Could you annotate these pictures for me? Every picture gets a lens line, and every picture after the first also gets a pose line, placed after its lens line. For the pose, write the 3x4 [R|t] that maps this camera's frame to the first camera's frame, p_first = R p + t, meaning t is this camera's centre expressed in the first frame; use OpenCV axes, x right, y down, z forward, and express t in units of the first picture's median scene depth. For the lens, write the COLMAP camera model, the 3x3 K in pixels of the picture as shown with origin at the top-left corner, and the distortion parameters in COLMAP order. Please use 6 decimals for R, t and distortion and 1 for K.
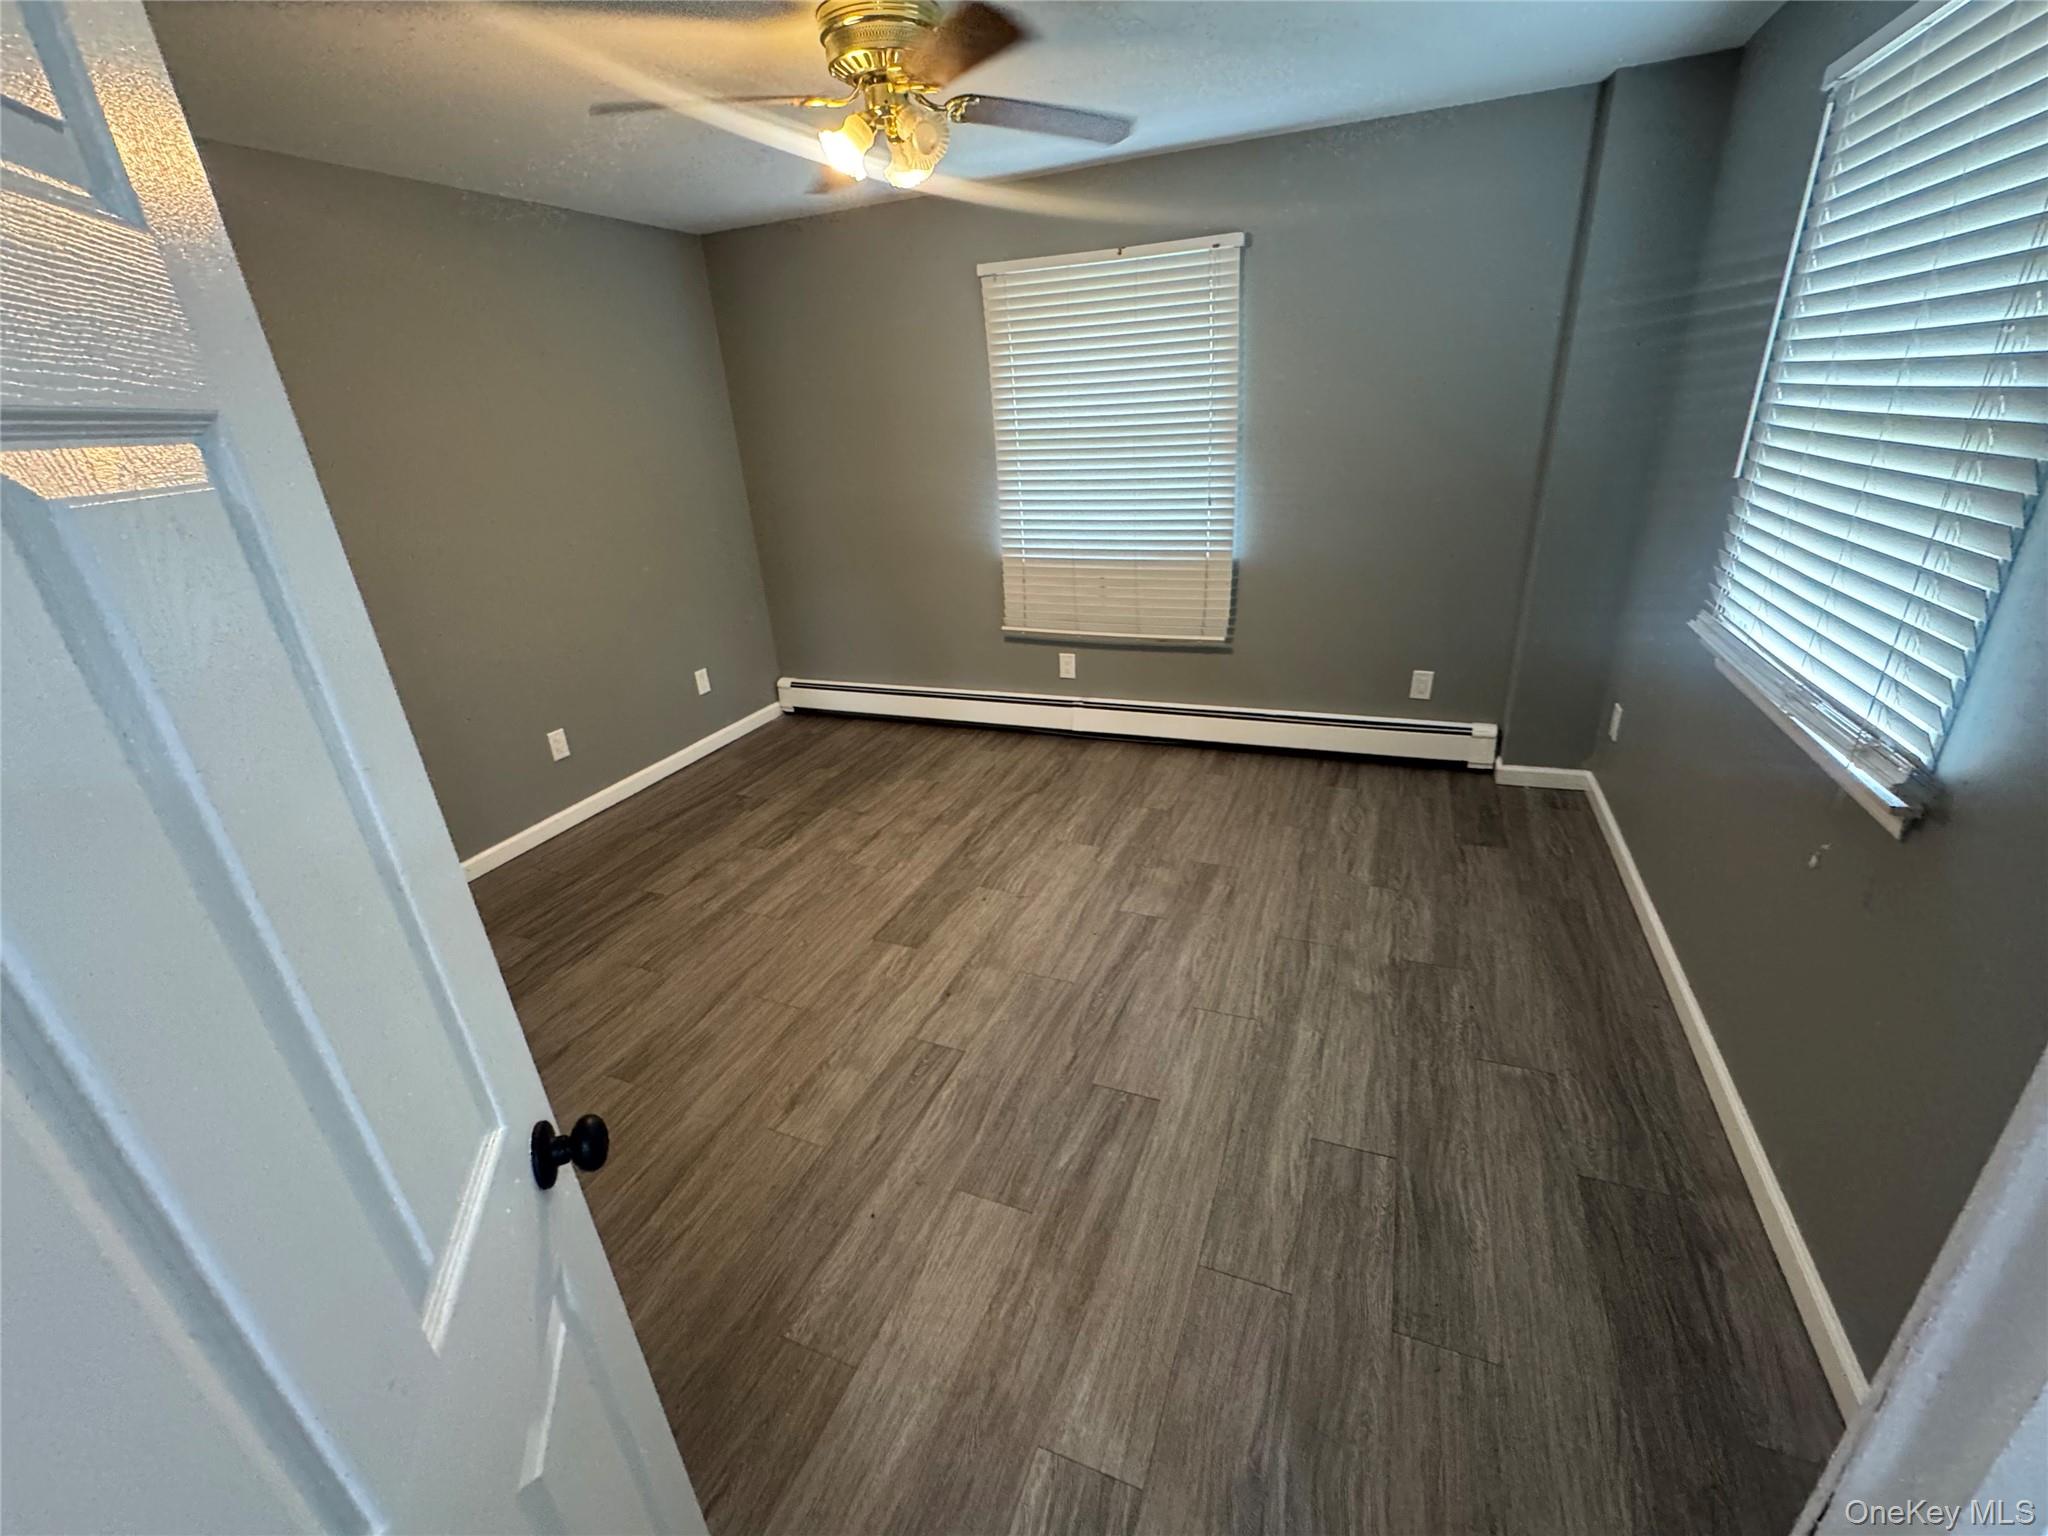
lens RADIAL K [[833.4, 0, 1029.0], [0, 833.4, 768.3], [0, 0, 1]] dist [0.000714, -0.000167]
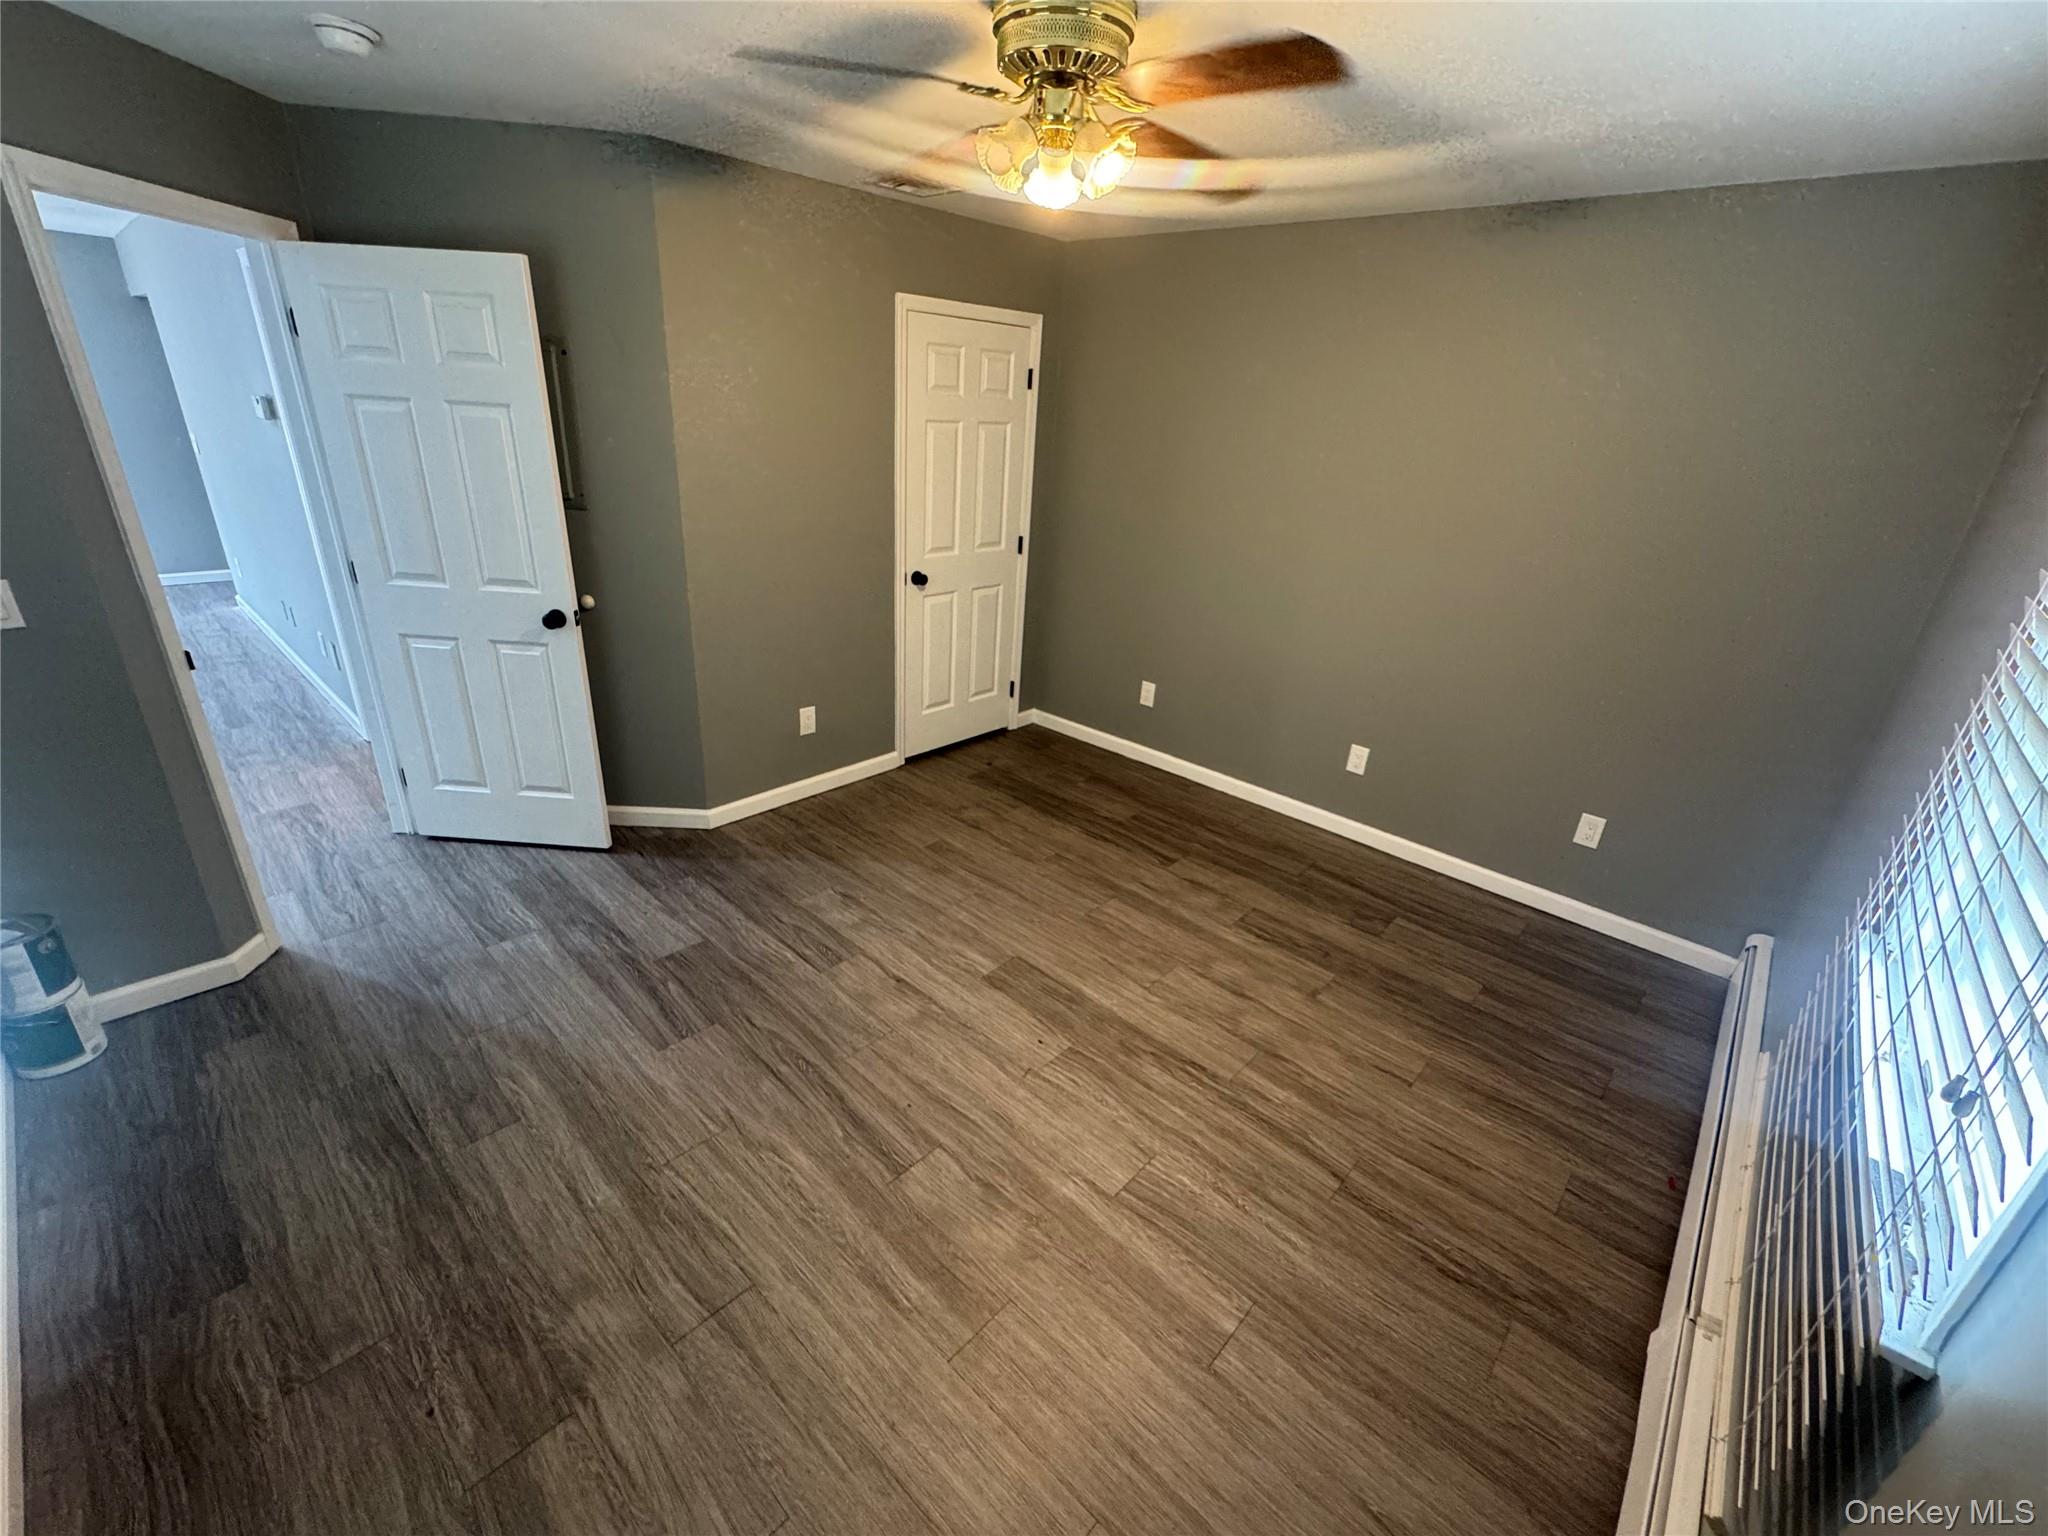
lens RADIAL K [[833.4, 0, 1019.6], [0, 833.4, 773.6], [0, 0, 1]] dist [0.000714, -0.000167]
pose [[-0.337979, 0.424212, -0.840127, 0.592465], [-0.413112, 0.735198, 0.537422, -0.527039], [0.845641, 0.528704, -0.073235, 0.976140]]
